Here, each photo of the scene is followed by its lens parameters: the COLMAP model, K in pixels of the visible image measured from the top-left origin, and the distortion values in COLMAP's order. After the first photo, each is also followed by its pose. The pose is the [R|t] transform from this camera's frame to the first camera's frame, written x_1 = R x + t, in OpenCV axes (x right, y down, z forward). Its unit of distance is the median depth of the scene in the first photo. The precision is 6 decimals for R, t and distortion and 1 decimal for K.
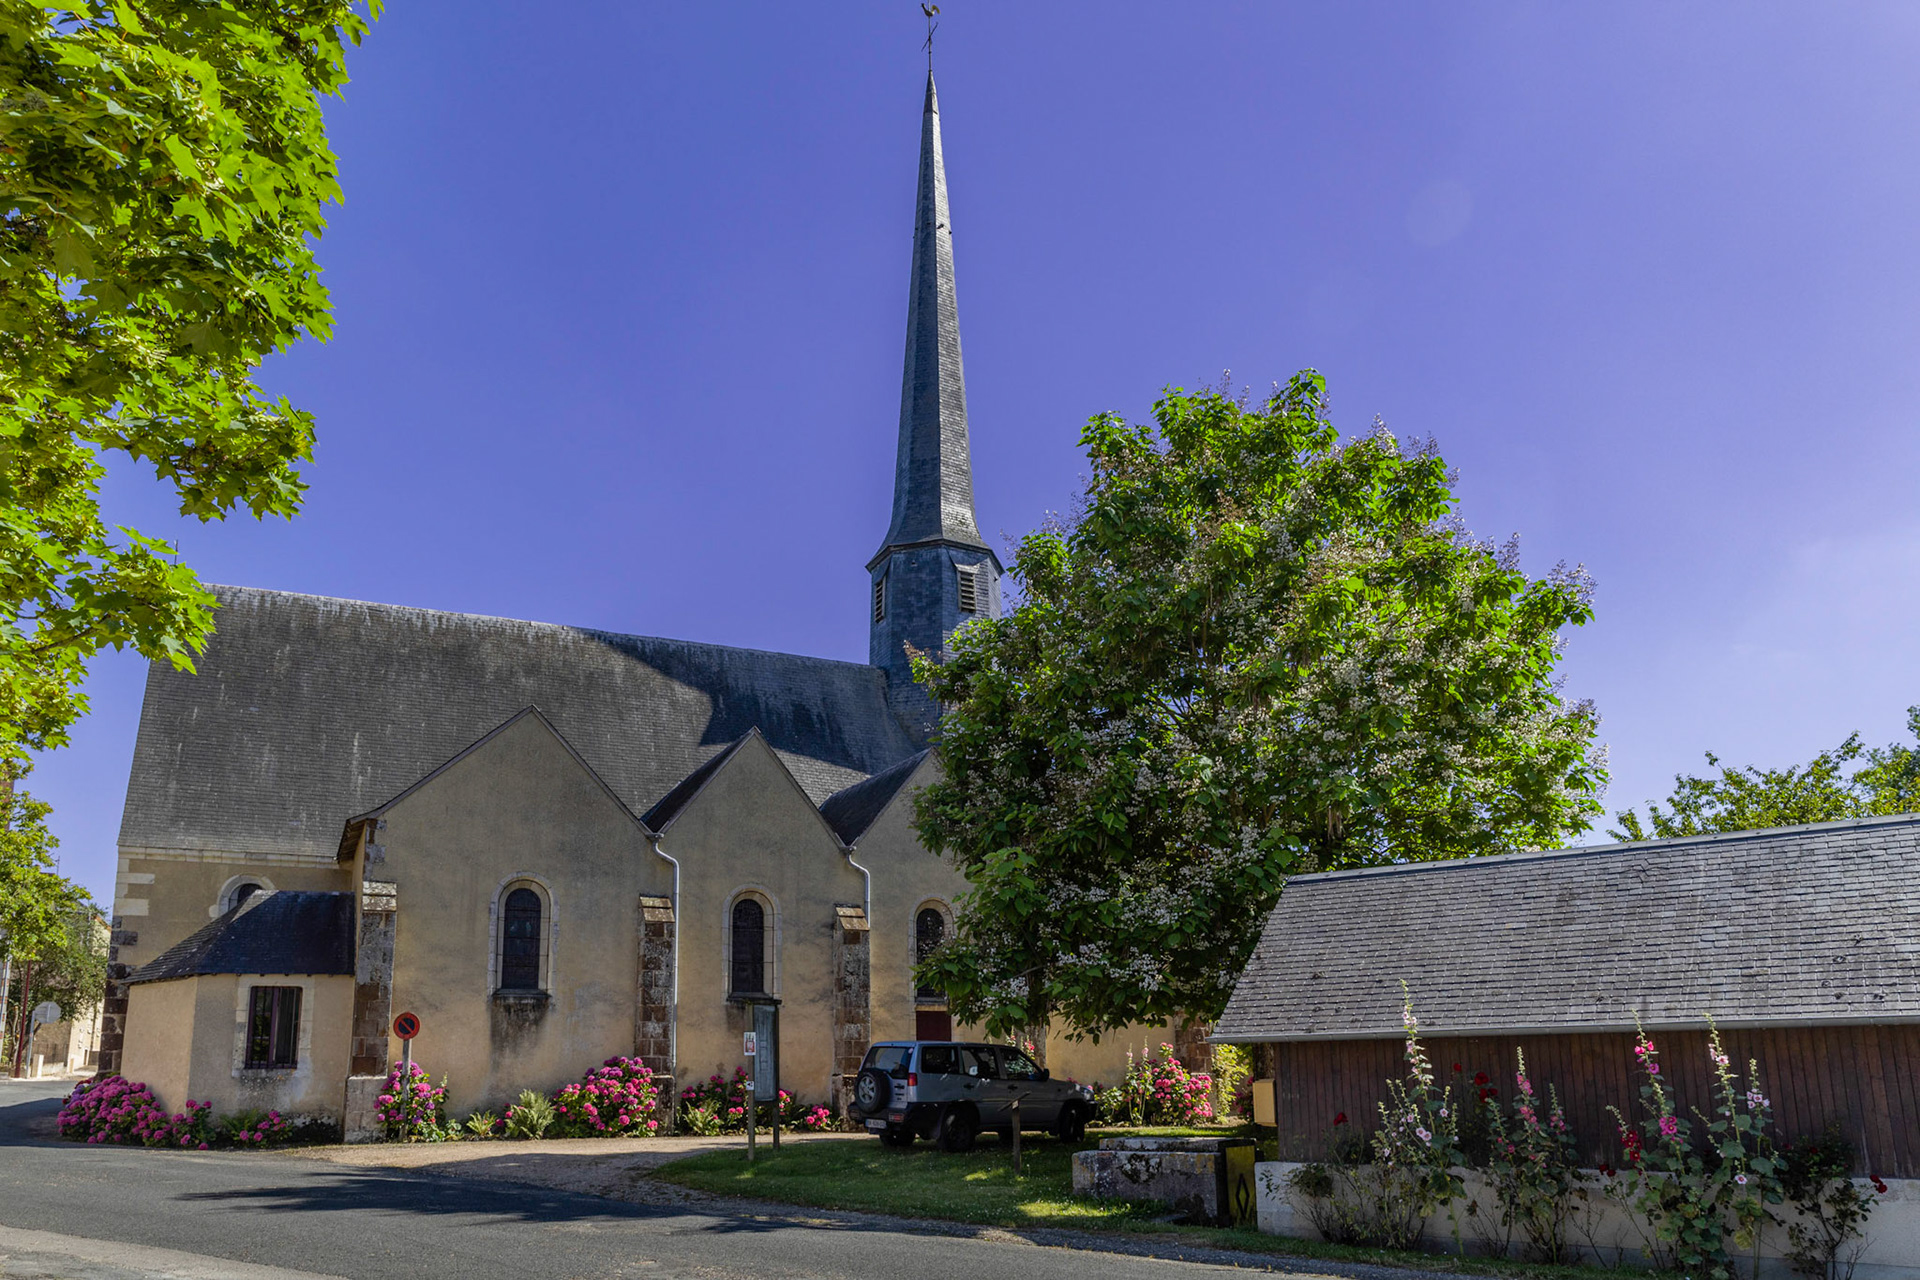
lens RADIAL K [[2157.4, 0, 960.0], [0, 2157.4, 640.0], [0, 0, 1]] dist [0.035174, -0.000190]
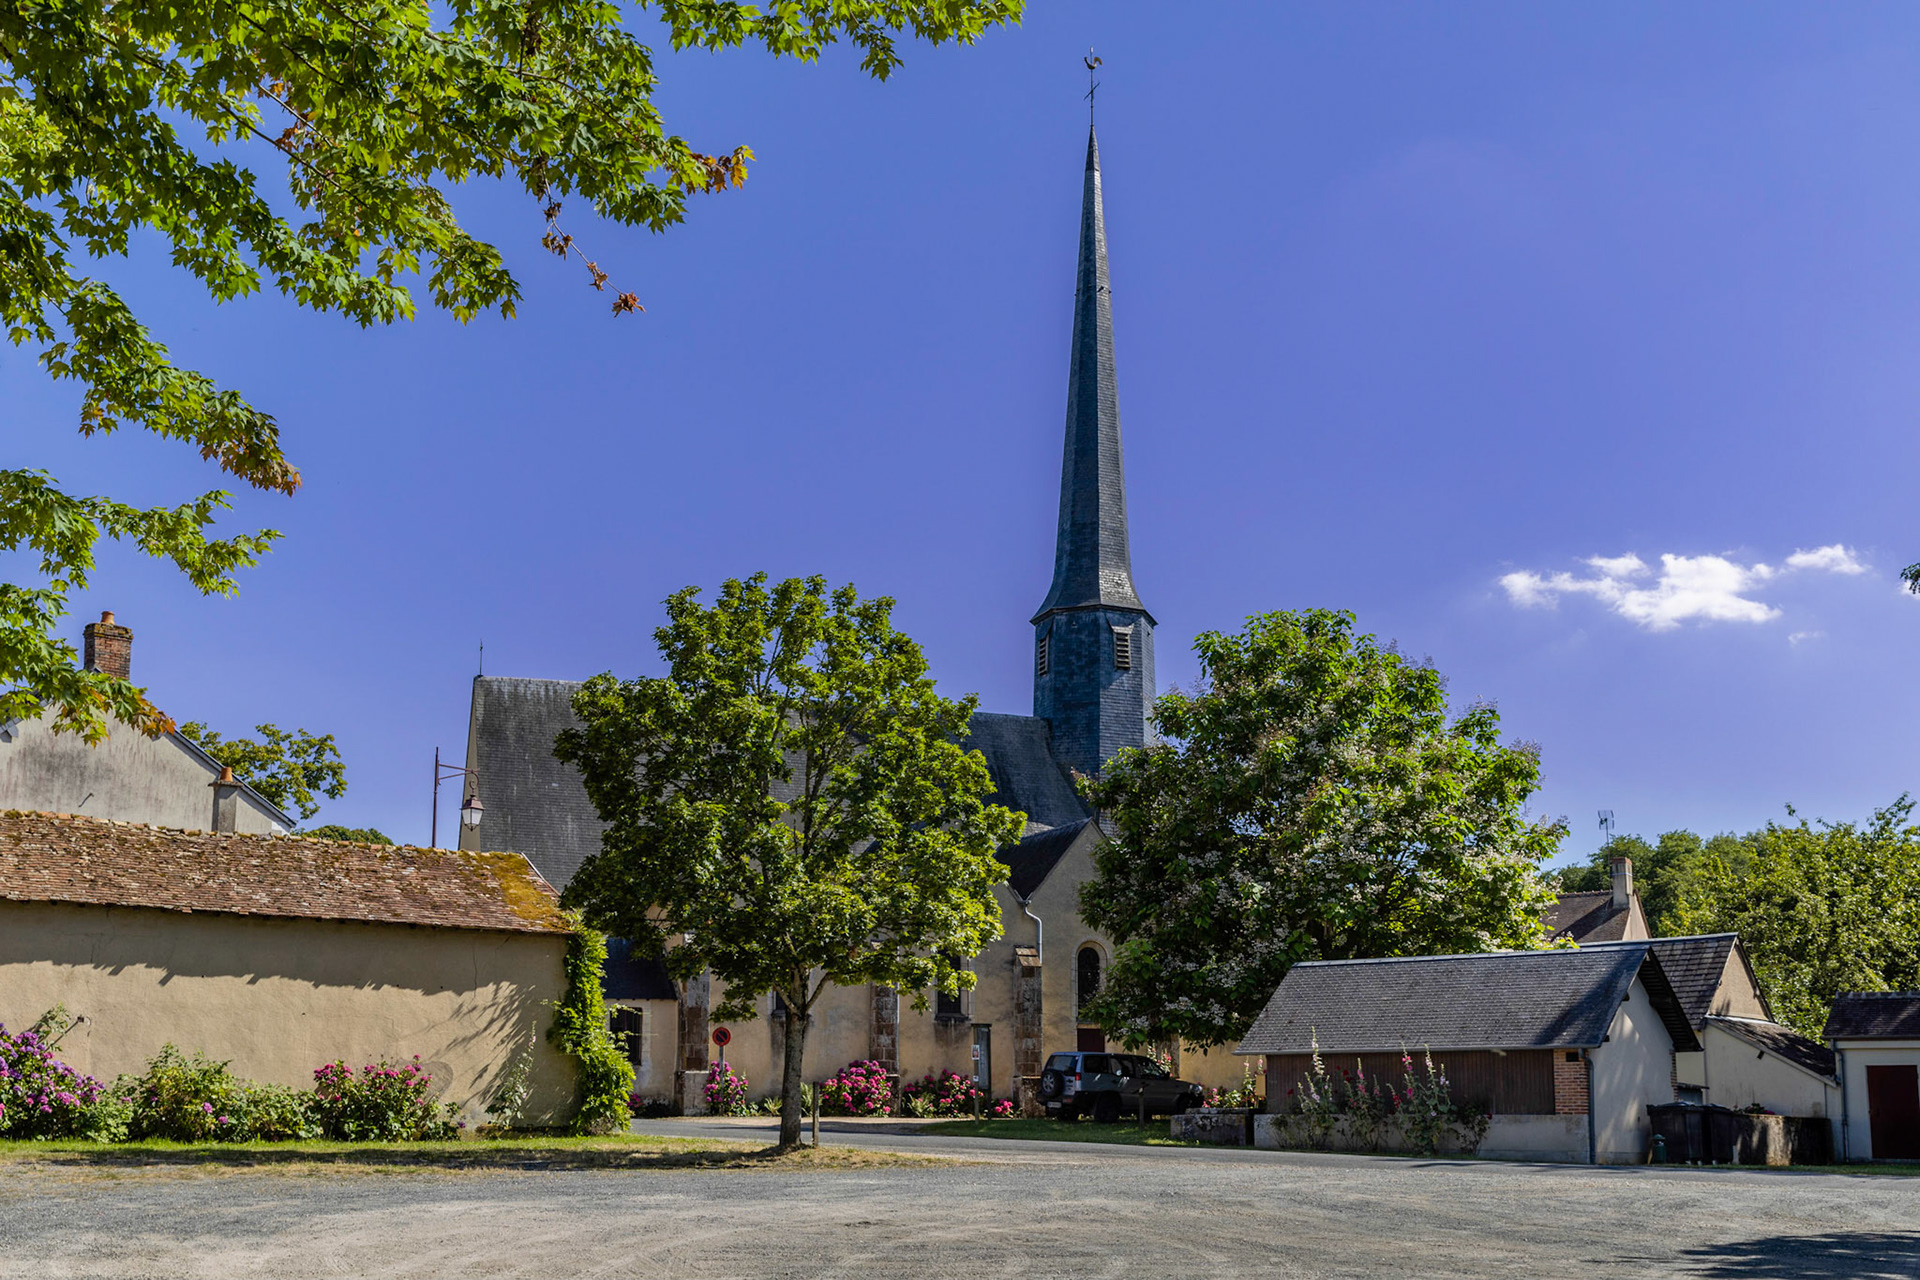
lens RADIAL K [[3444.0, 0, 960.0], [0, 3444.0, 640.0], [0, 0, 1]] dist [0.077599, -0.011779]
pose [[0.998787, 0.006538, -0.048809, 0.009445], [-0.003357, 0.997882, 0.064965, -0.212829], [0.049130, -0.064722, 0.996693, -1.144884]]
